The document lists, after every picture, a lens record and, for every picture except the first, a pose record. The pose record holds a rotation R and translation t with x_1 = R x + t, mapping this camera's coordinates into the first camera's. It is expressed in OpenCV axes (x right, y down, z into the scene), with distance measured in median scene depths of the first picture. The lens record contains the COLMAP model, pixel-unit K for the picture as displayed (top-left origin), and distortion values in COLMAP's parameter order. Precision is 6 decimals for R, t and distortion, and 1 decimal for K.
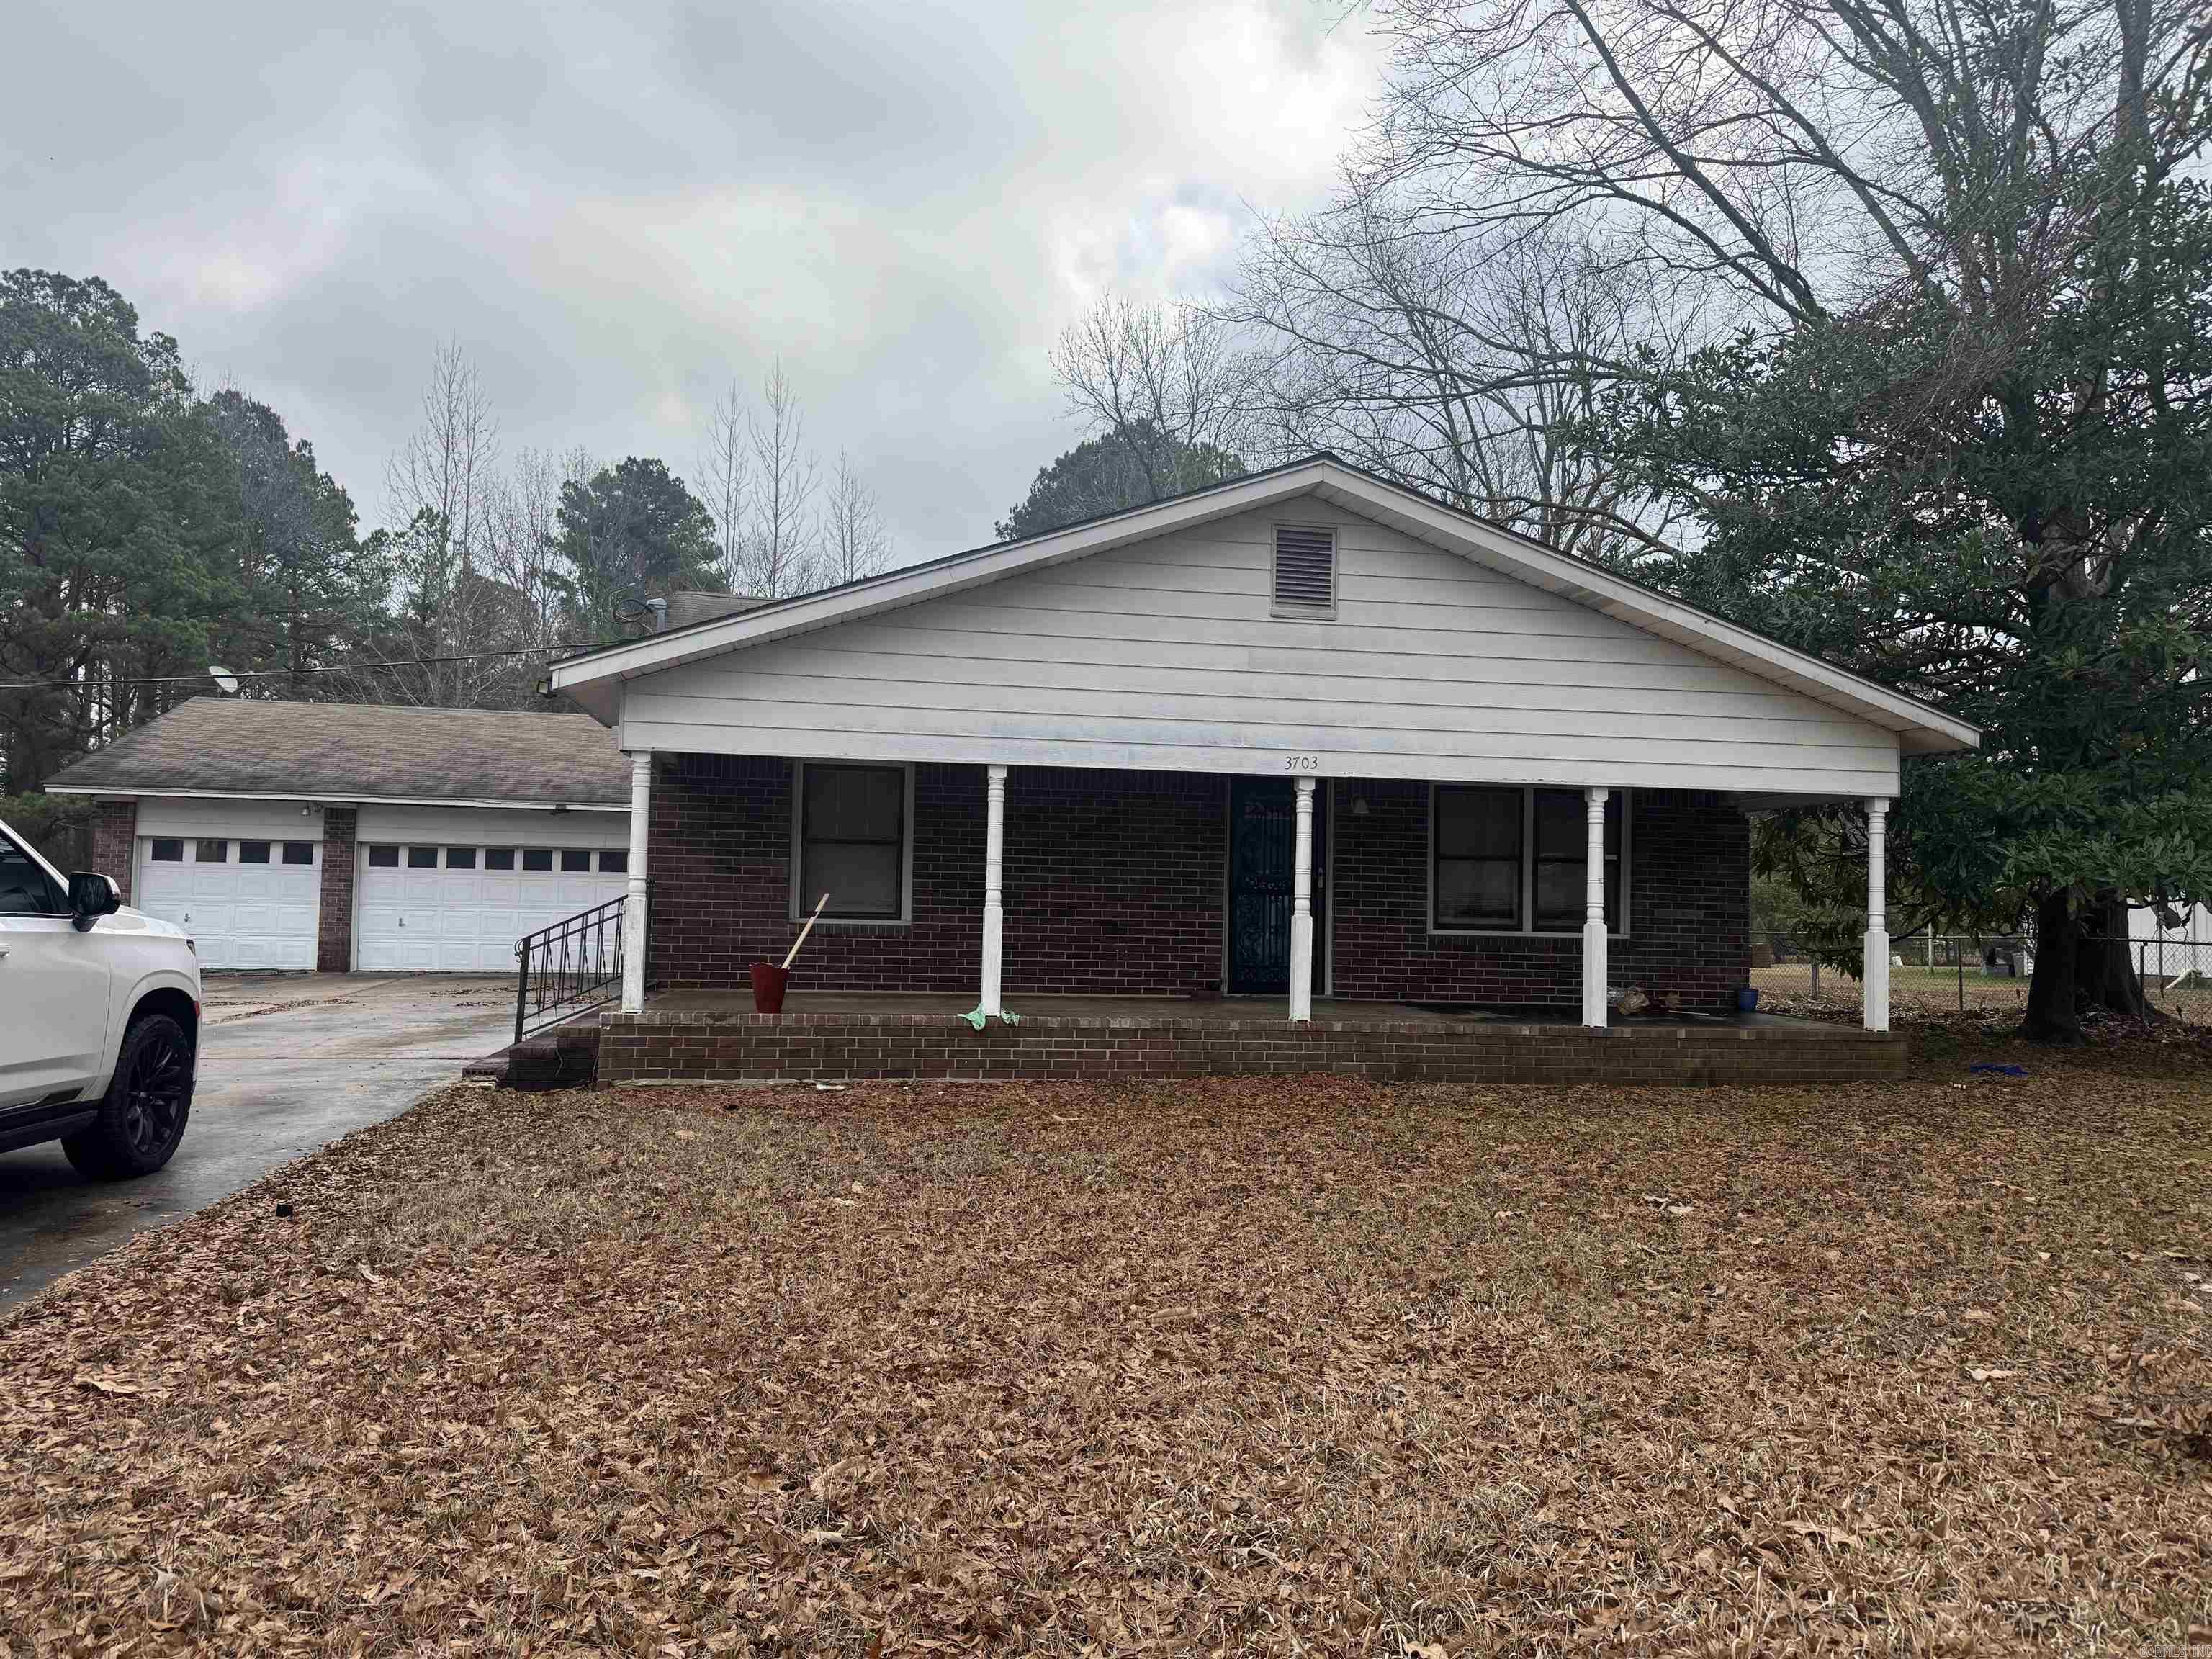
lens RADIAL K [[1550.8, 0, 1108.0], [0, 1550.8, 818.2], [0, 0, 1]] dist [0.025427, -0.029705]
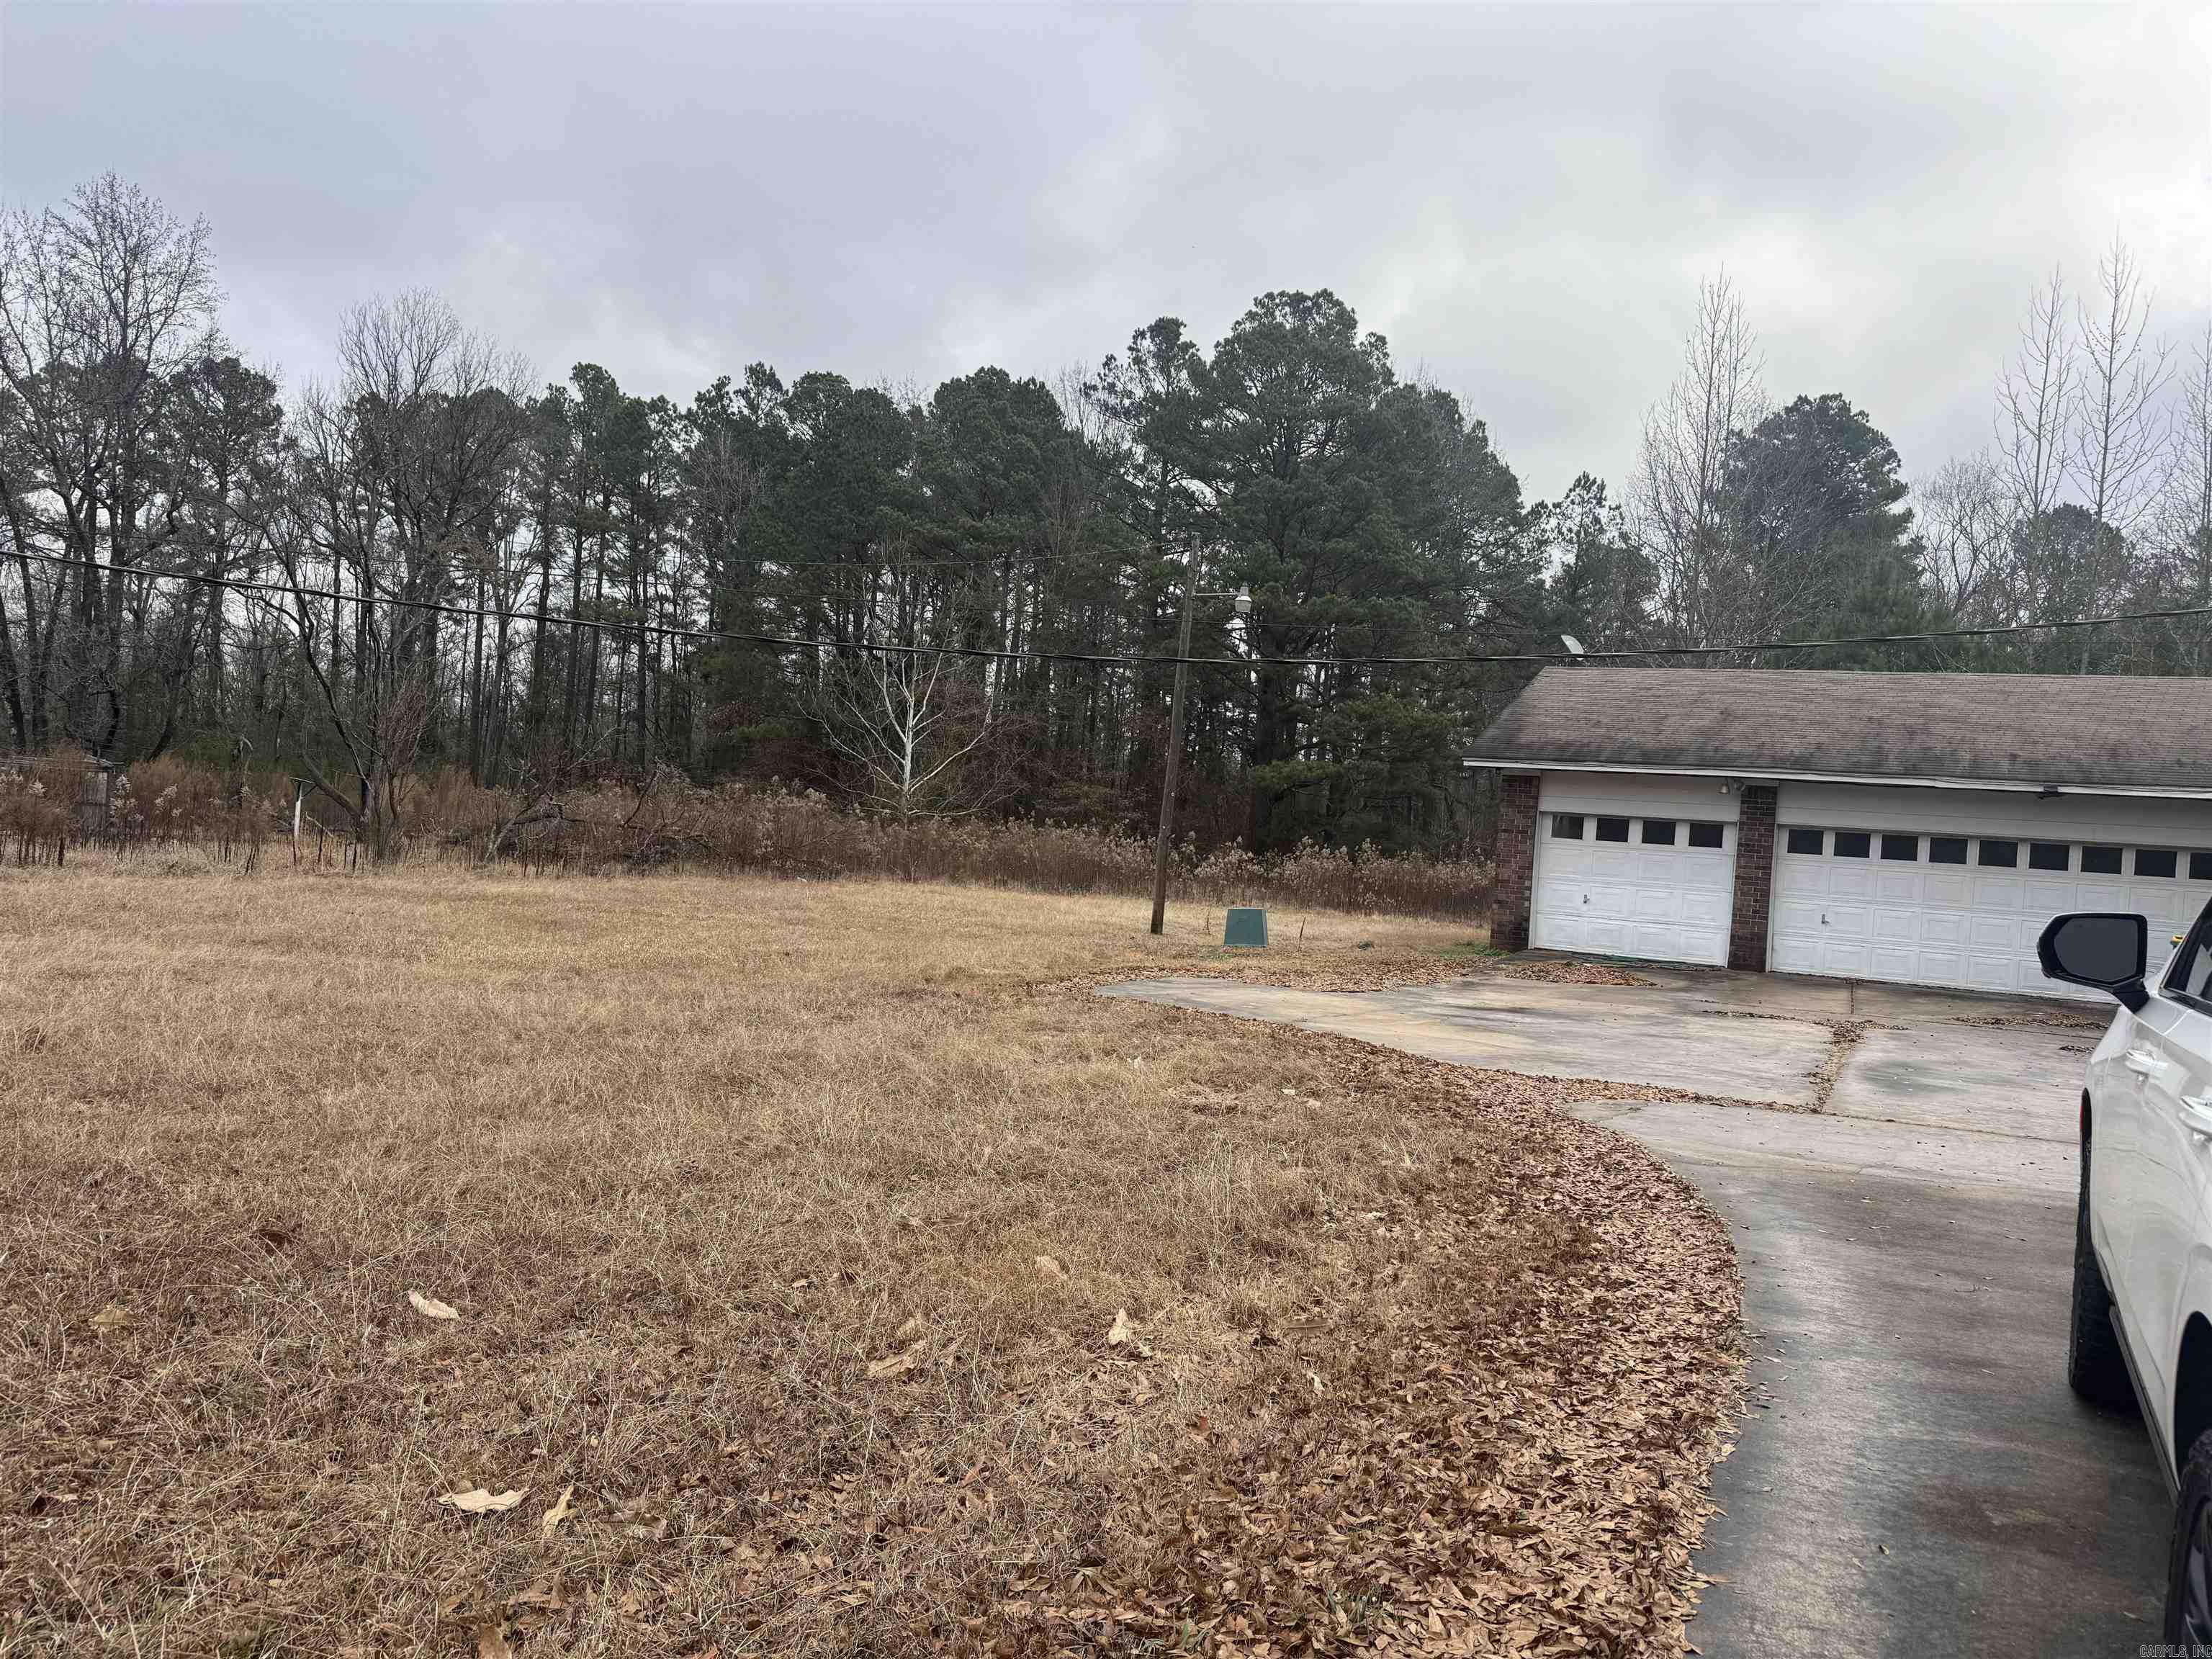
lens RADIAL K [[1550.8, 0, 1106.0], [0, 1550.8, 834.9], [0, 0, 1]] dist [0.025427, -0.029705]
pose [[0.796590, 0.036085, -0.603442, -0.464712], [-0.017628, 0.999179, 0.036480, -0.007882], [0.604263, -0.018422, 0.796572, 0.140574]]
